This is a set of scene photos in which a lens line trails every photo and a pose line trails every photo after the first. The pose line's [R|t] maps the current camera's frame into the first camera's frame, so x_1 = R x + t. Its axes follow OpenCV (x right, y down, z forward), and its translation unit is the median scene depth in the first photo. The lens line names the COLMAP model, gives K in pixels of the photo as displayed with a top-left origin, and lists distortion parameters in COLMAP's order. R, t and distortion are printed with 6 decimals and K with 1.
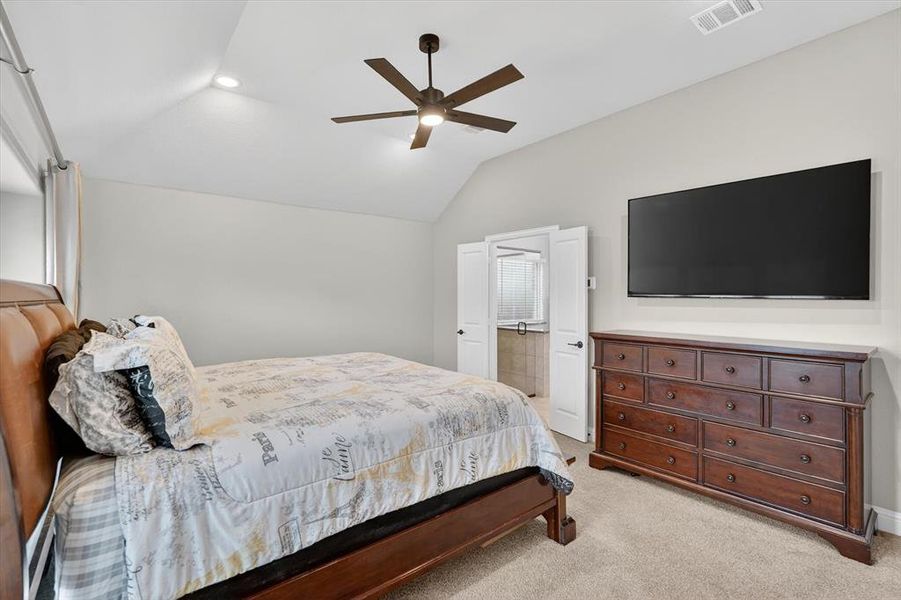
lens RADIAL K [[407.2, 0, 448.8], [0, 407.2, 297.6], [0, 0, 1]] dist [-0.001604, 0.000643]
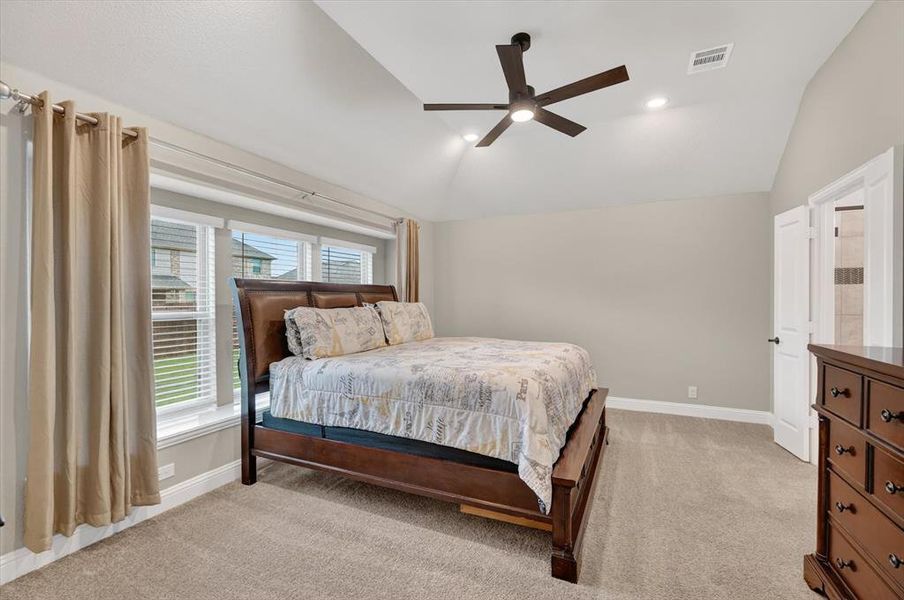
lens RADIAL K [[408.5, 0, 451.1], [0, 408.5, 301.2], [0, 0, 1]] dist [-0.001604, 0.000643]
pose [[0.442436, 0.007117, -0.896772, 1.212075], [-0.002861, 0.999975, 0.006525, 0.042311], [0.896796, -0.000321, 0.442445, 0.559002]]
